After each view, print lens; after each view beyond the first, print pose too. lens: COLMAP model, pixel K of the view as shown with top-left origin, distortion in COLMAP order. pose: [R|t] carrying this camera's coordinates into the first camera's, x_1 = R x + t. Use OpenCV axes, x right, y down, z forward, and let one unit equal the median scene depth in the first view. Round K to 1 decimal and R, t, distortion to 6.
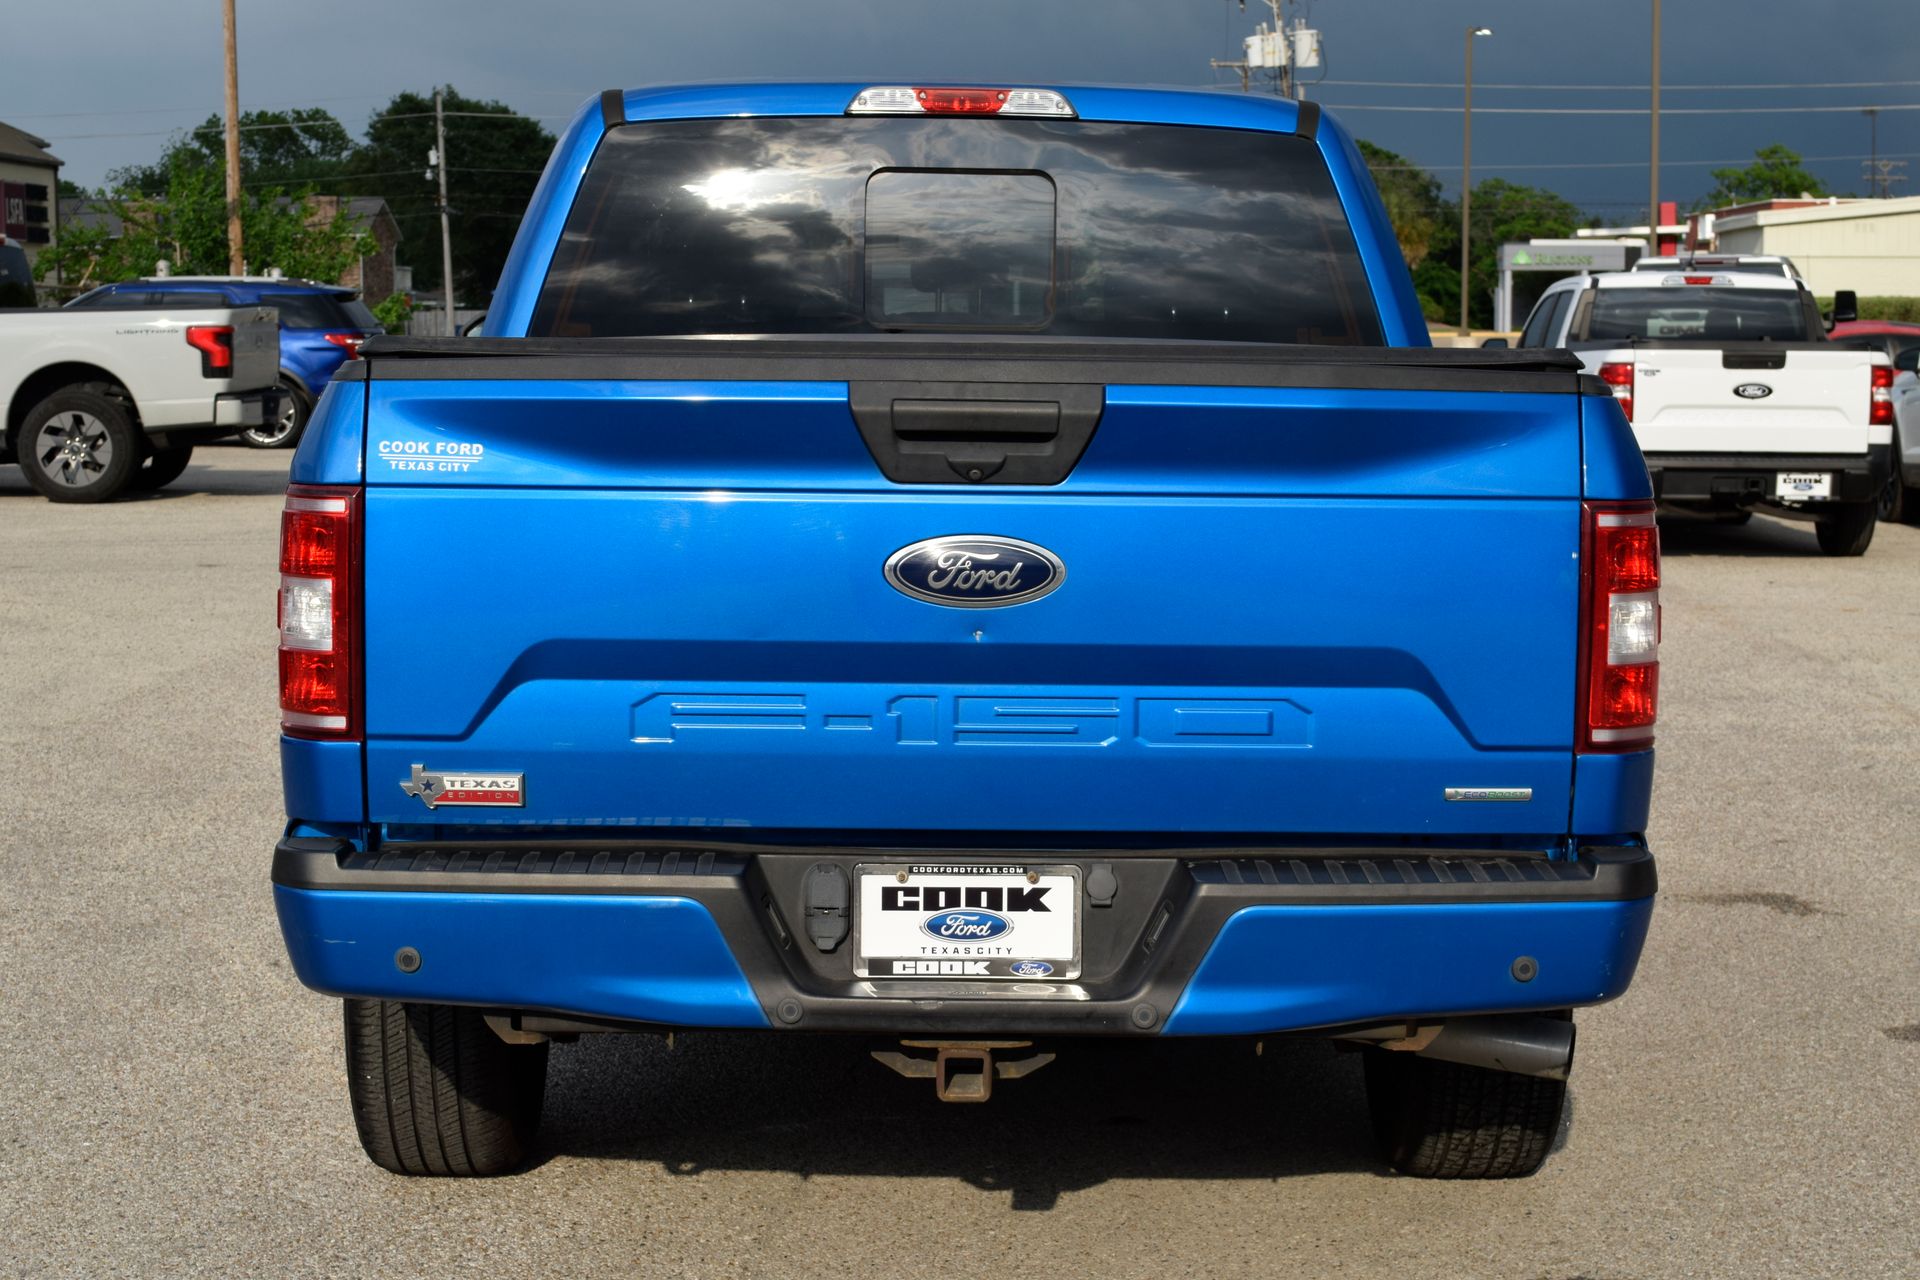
lens RADIAL K [[3369.1, 0, 930.9], [0, 3369.1, 638.3], [0, 0, 1]] dist [-0.041769, 0.116232]
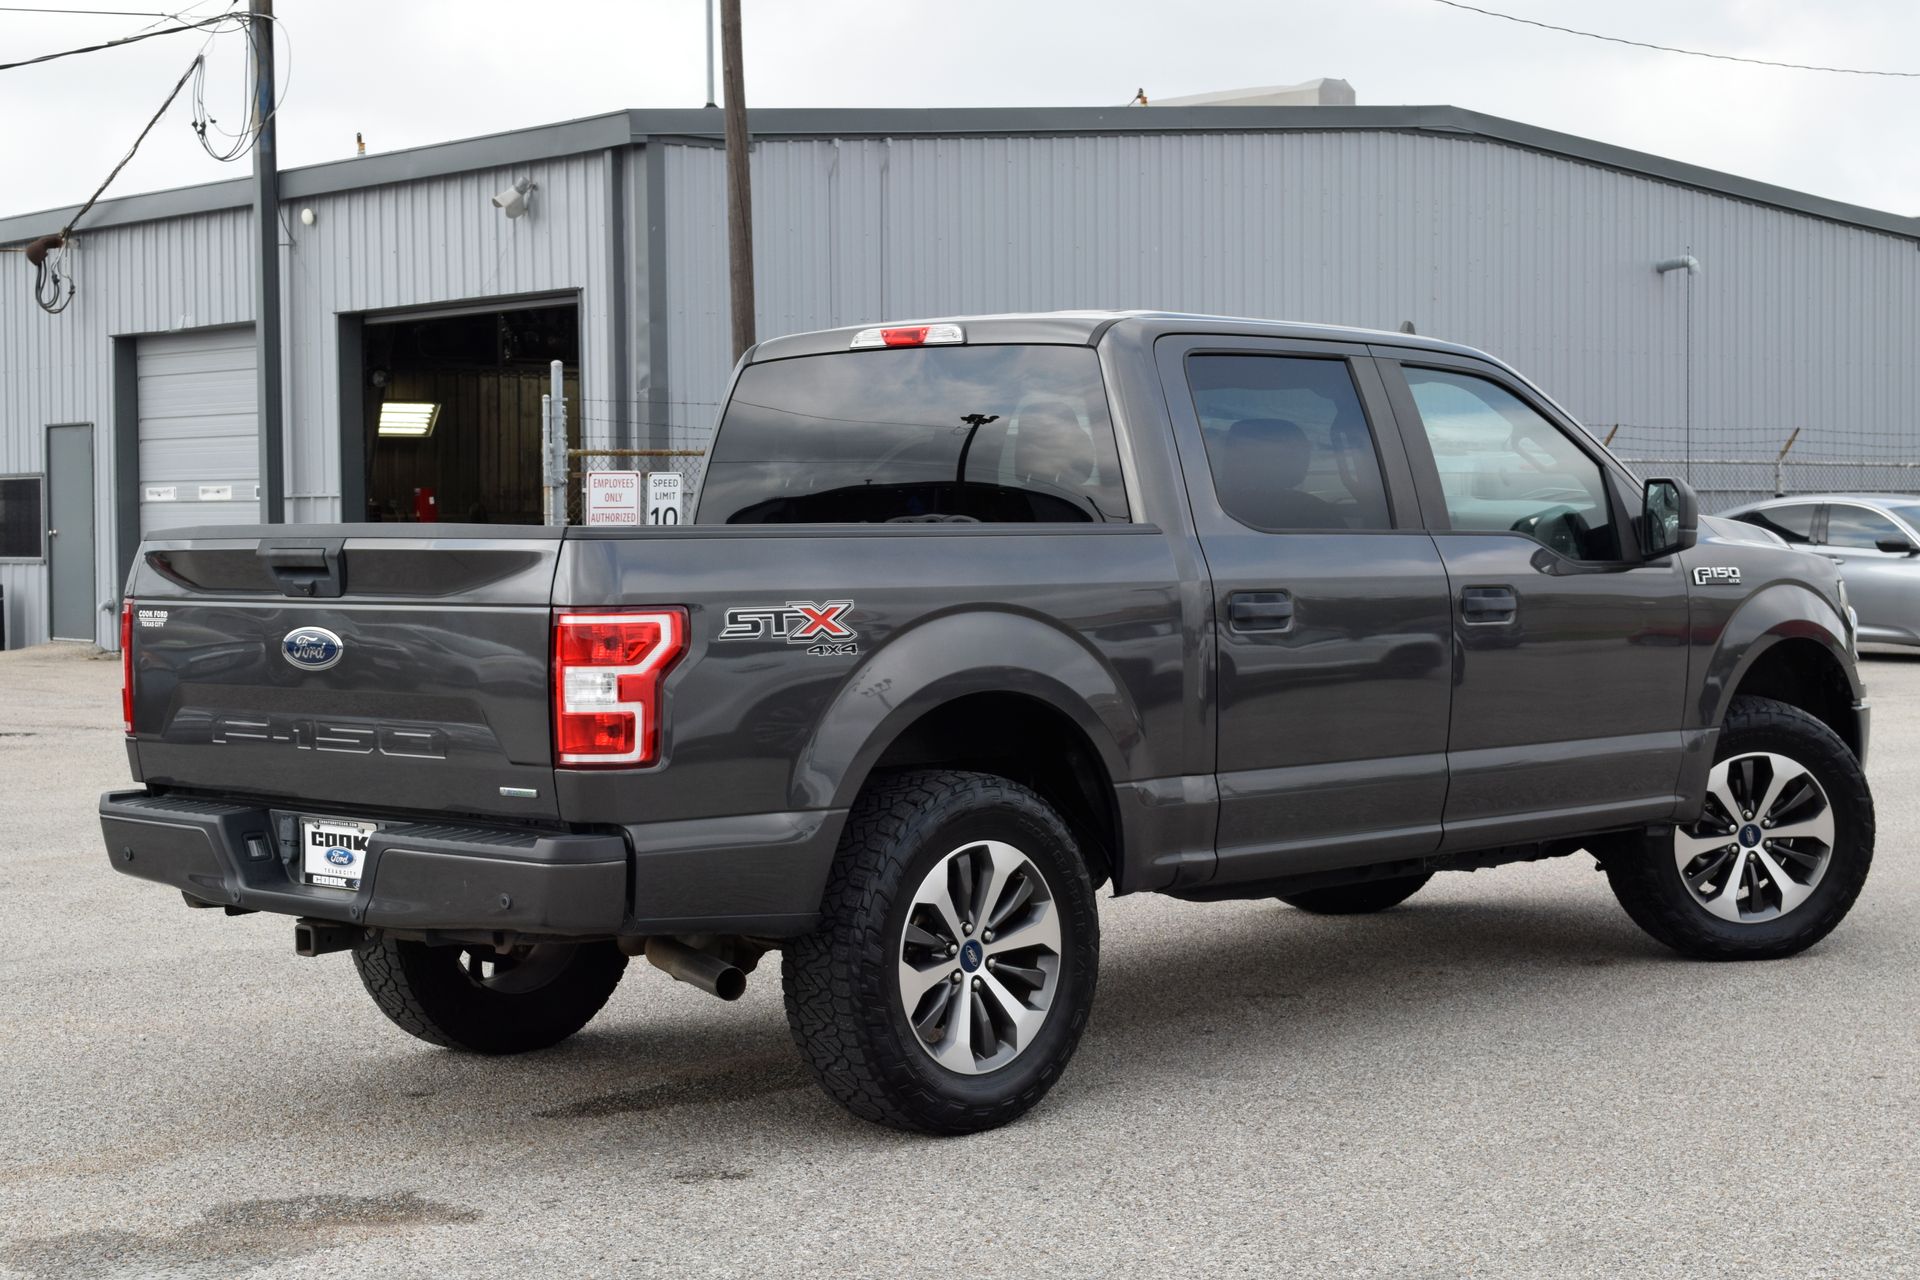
lens RADIAL K [[3175.8, 0, 828.6], [0, 3175.8, 698.0], [0, 0, 1]] dist [-0.081081, -0.106730]
pose [[0.673862, 0.023208, -0.738492, 1.360748], [-0.054035, 0.998378, -0.017931, 0.020455], [0.736878, 0.051988, 0.674023, 0.097370]]
